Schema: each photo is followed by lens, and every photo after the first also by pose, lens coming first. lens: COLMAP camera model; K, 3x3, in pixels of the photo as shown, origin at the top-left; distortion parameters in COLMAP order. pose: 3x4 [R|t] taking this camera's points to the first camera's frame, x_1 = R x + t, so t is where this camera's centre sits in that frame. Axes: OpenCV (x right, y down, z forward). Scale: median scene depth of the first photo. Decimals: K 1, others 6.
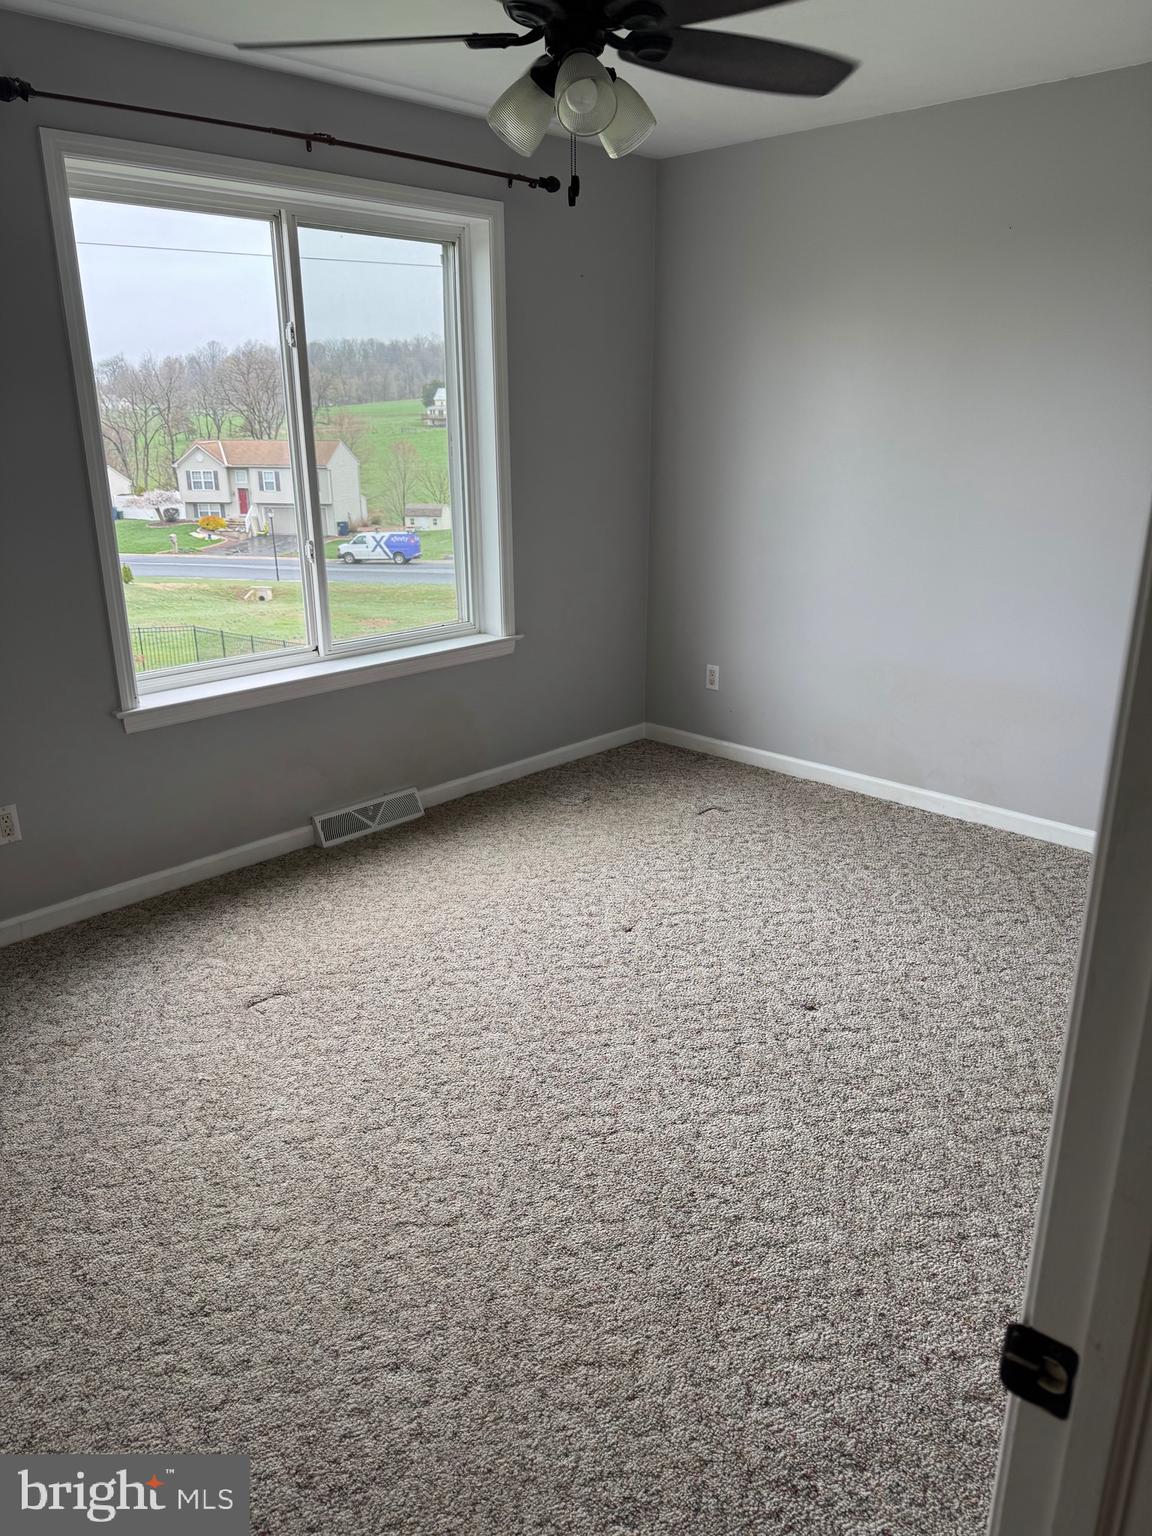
lens RADIAL K [[1083.7, 0, 575.1], [0, 1083.7, 770.5], [0, 0, 1]] dist [0.075940, -0.142883]
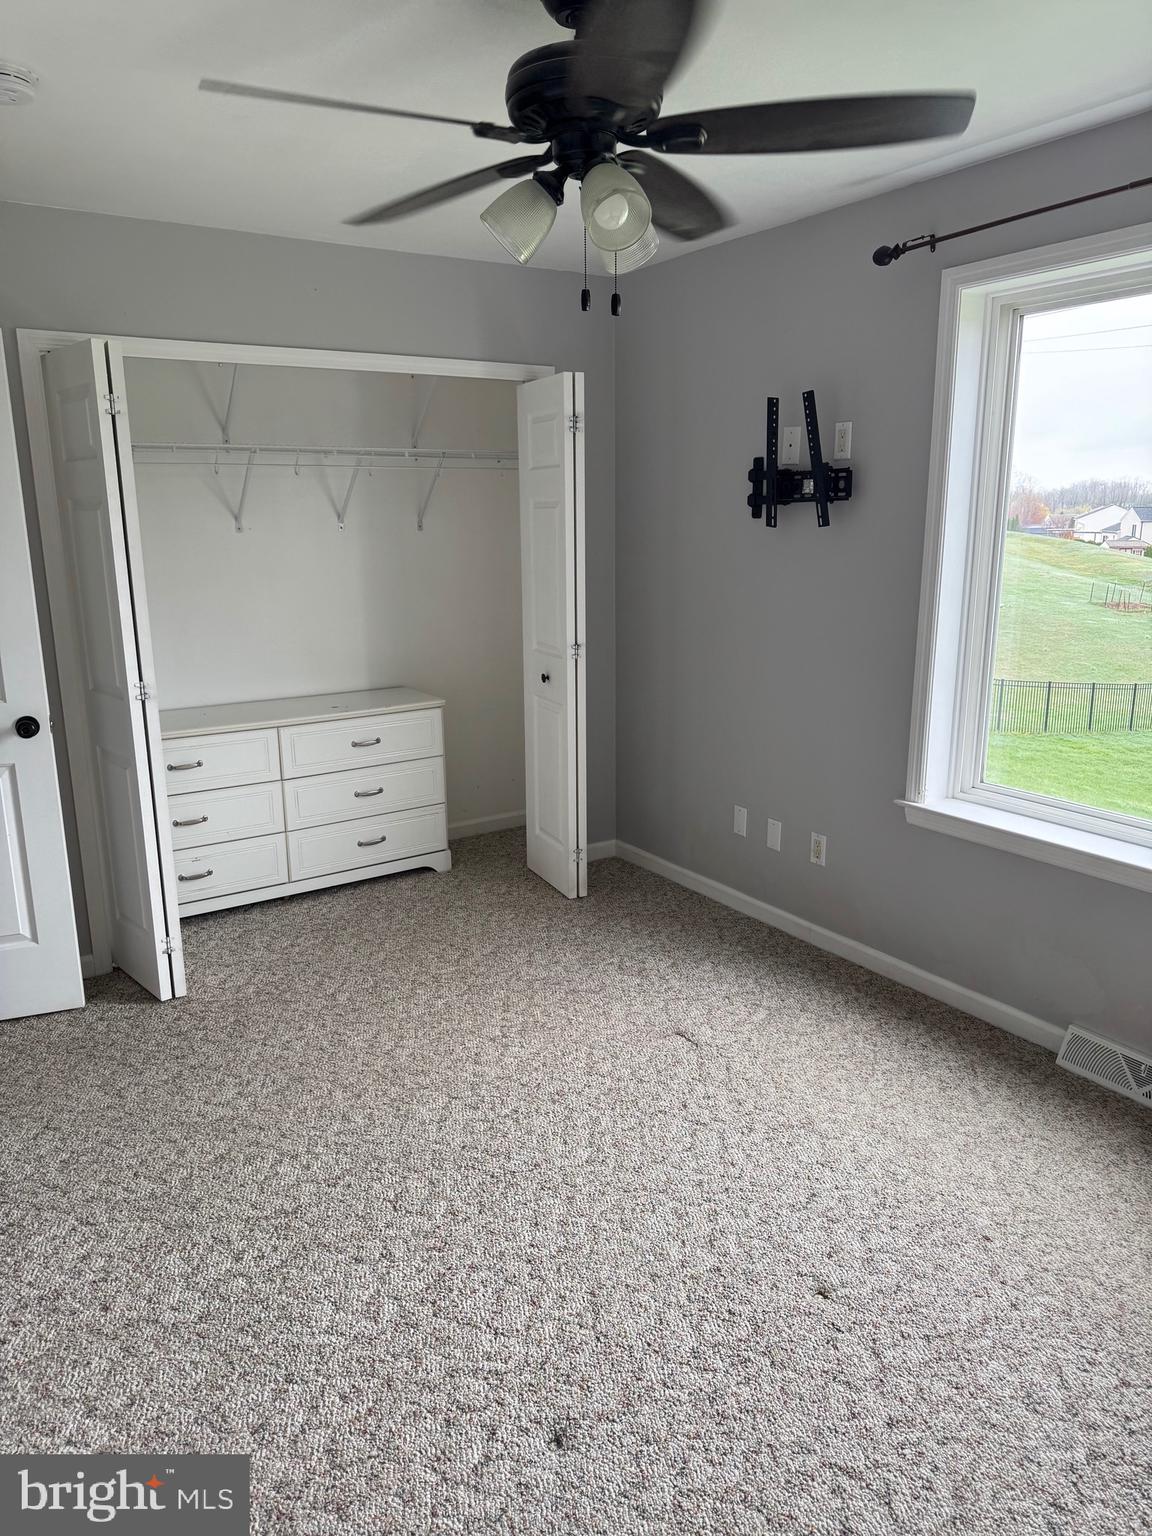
lens RADIAL K [[1083.7, 0, 575.1], [0, 1083.7, 770.5], [0, 0, 1]] dist [0.075940, -0.142883]
pose [[-0.231119, 0.237900, -0.943392, 0.650030], [-0.297680, 0.905852, 0.301361, -0.304420], [0.926267, 0.350479, -0.138542, 0.854252]]
